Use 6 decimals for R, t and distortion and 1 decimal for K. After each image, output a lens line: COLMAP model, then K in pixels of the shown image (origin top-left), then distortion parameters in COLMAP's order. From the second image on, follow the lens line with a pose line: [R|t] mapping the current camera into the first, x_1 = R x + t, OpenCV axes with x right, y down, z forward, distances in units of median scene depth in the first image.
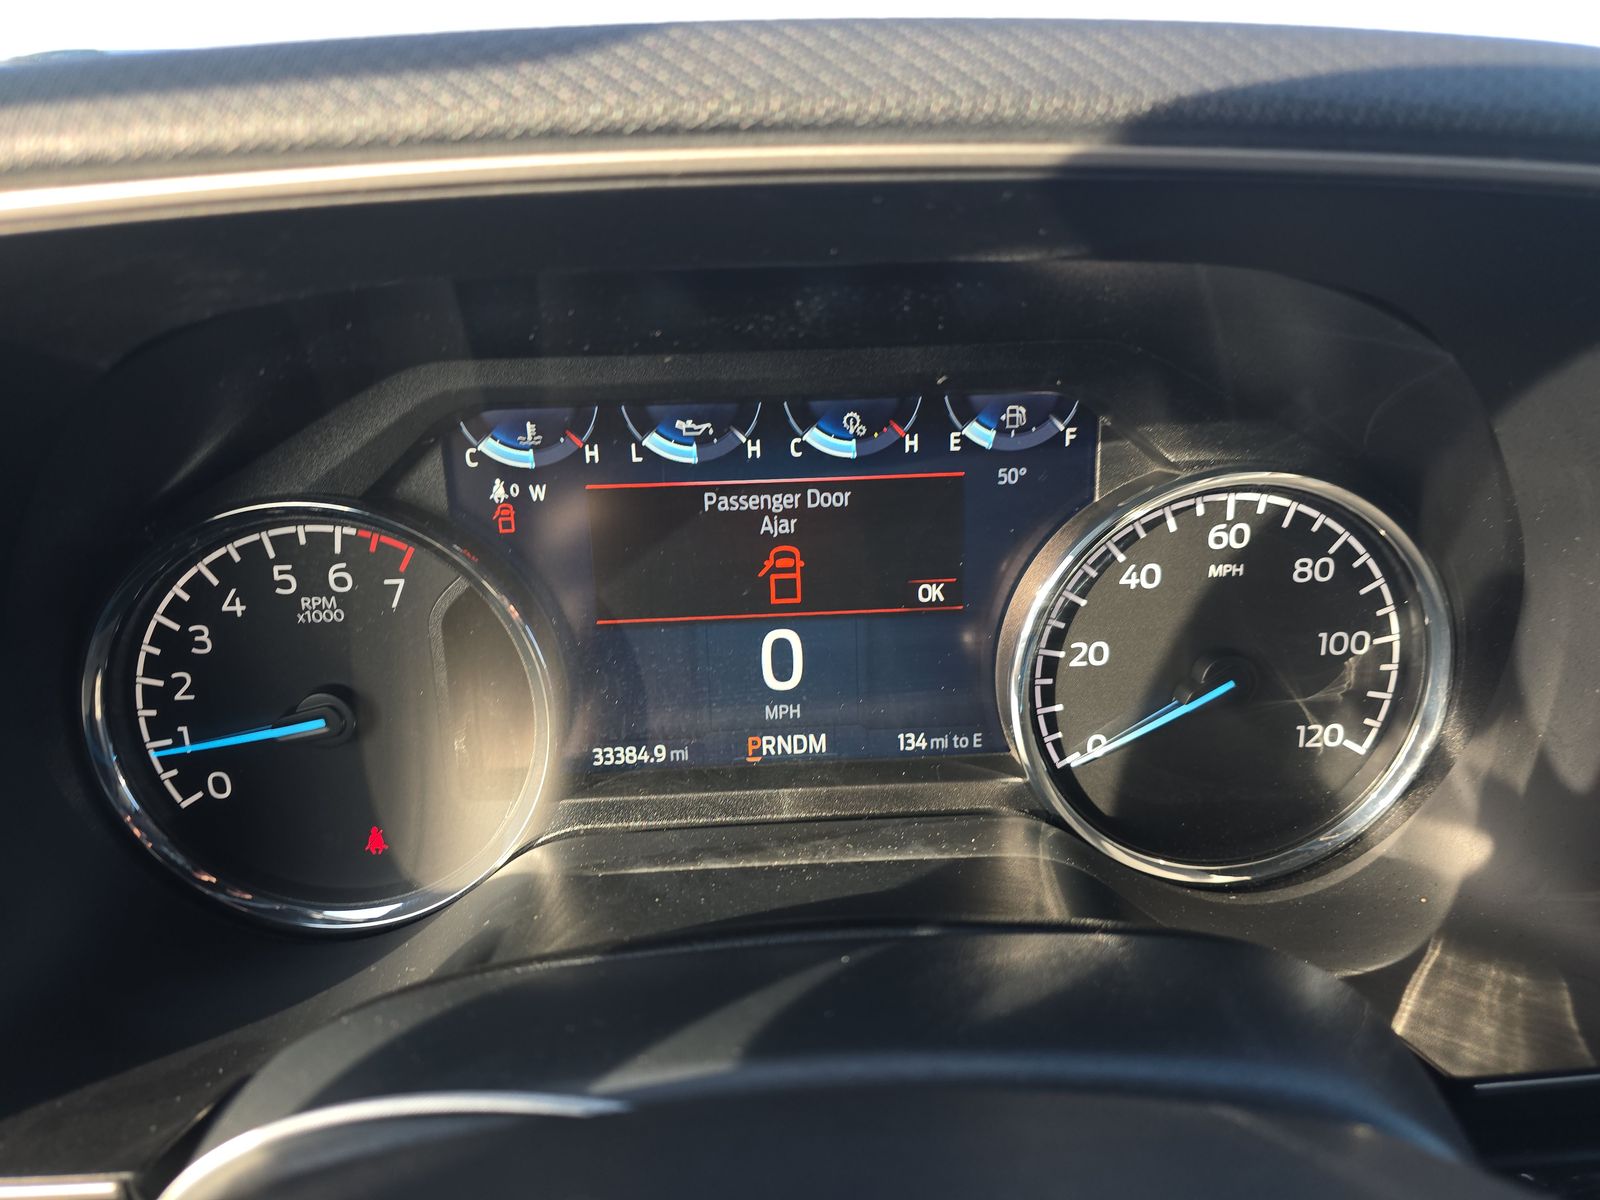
lens RADIAL K [[1055.8, 0, 802.4], [0, 1055.8, 586.6], [0, 0, 1]] dist [0.084002, -0.097683]
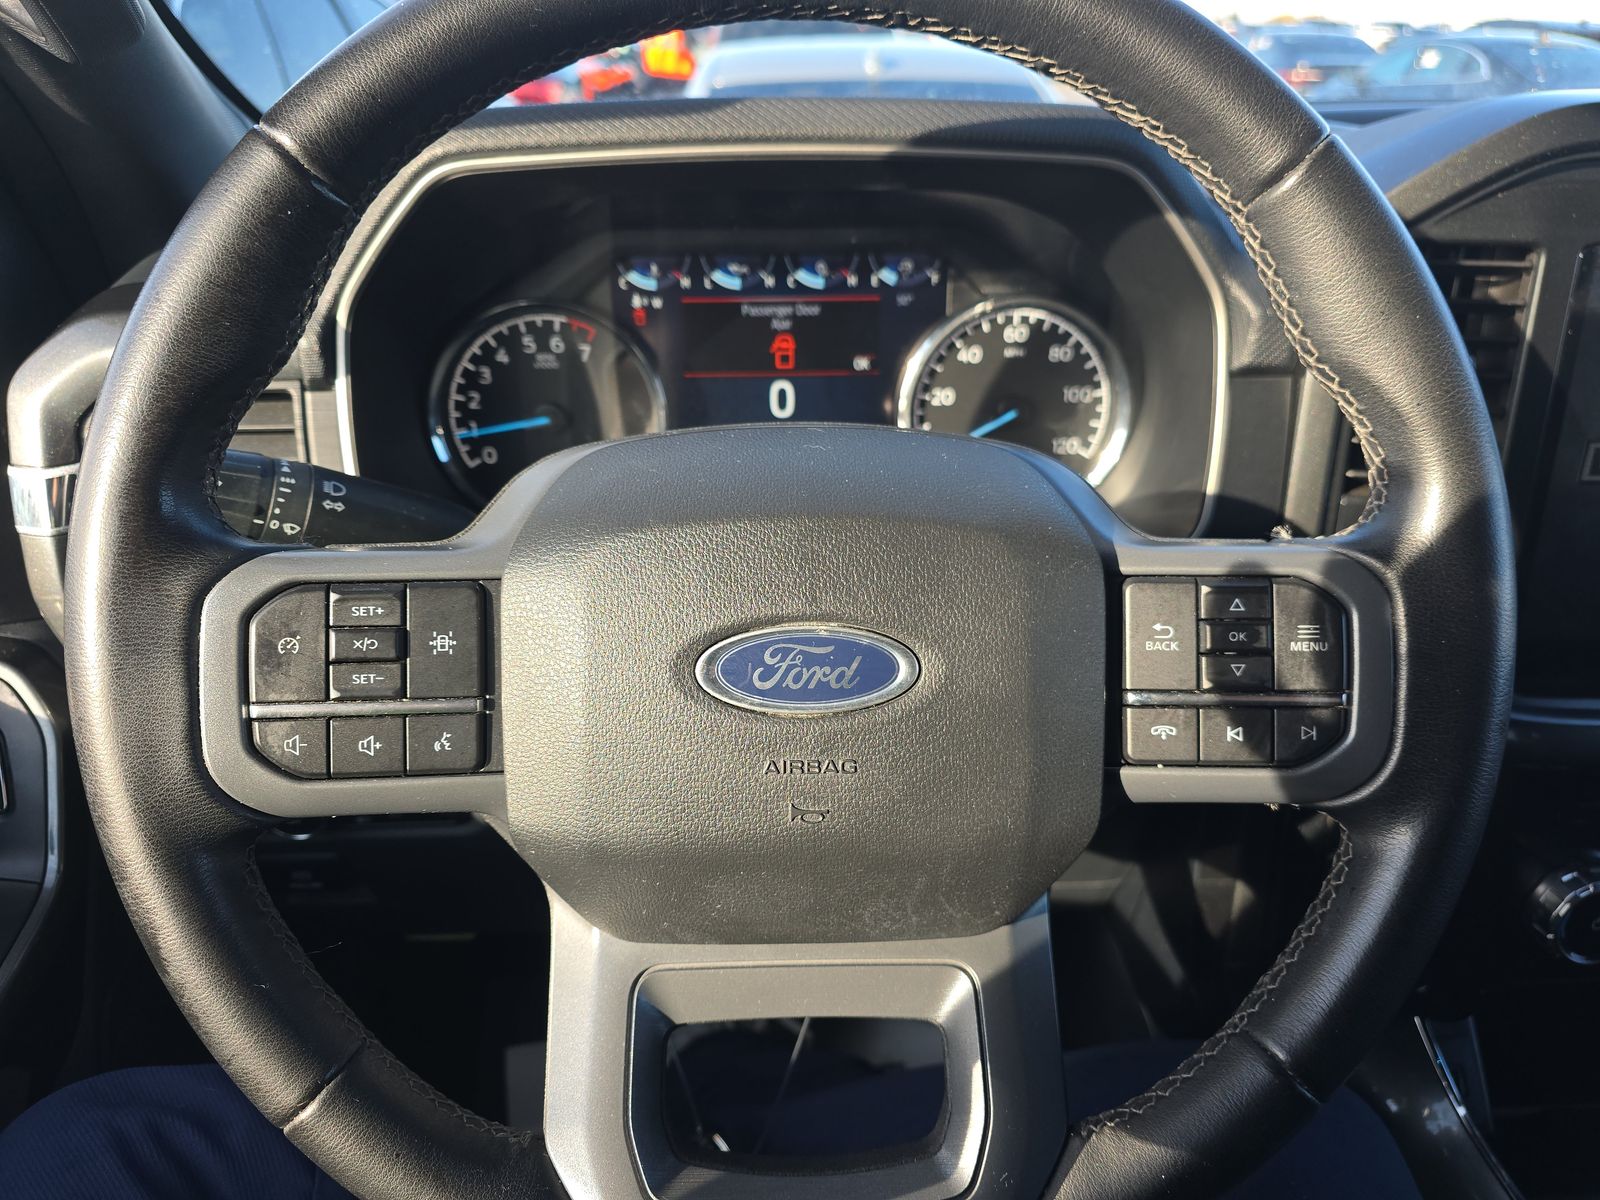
lens RADIAL K [[1055.8, 0, 802.4], [0, 1055.8, 586.6], [0, 0, 1]] dist [0.084002, -0.097683]
pose [[0.999774, 0.021258, -0.000184, 0.025486], [-0.021161, 0.995963, 0.087229, 0.248013], [0.002038, -0.087206, 0.996188, -0.953385]]
